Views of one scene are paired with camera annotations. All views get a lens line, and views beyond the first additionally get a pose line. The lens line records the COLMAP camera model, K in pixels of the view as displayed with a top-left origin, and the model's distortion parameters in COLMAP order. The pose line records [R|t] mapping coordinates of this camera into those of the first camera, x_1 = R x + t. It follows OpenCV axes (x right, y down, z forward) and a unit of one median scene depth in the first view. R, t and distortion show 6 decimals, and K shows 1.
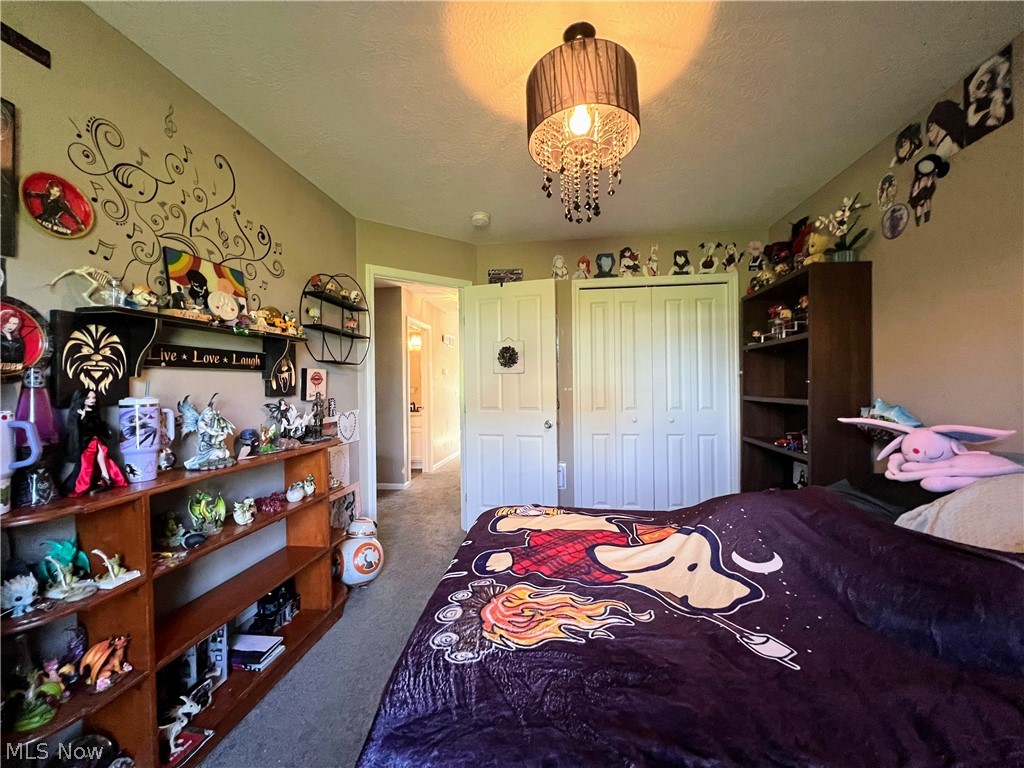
lens RADIAL K [[409.0, 0, 511.8], [0, 409.0, 385.3], [0, 0, 1]] dist [-0.002354, 0.000565]
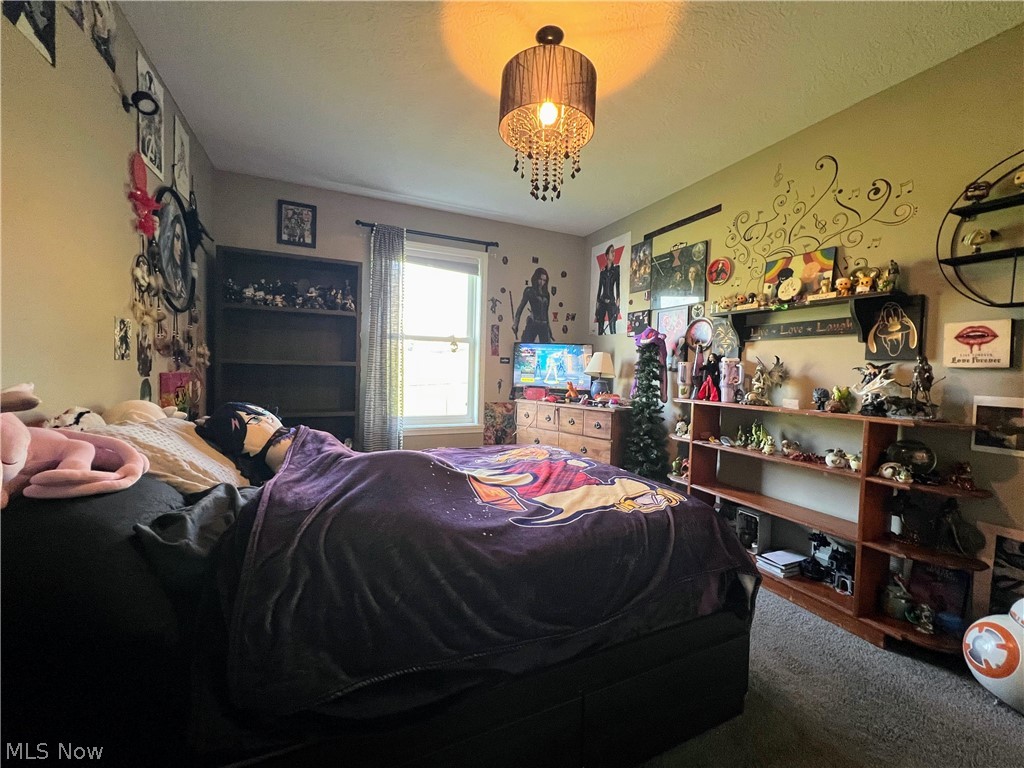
lens RADIAL K [[409.0, 0, 510.8], [0, 409.0, 381.9], [0, 0, 1]] dist [-0.002354, 0.000565]
pose [[-0.848218, 0.010189, -0.529549, 0.677279], [-0.014555, 0.998989, 0.042536, 0.054494], [0.529447, 0.043788, -0.847212, 1.504003]]
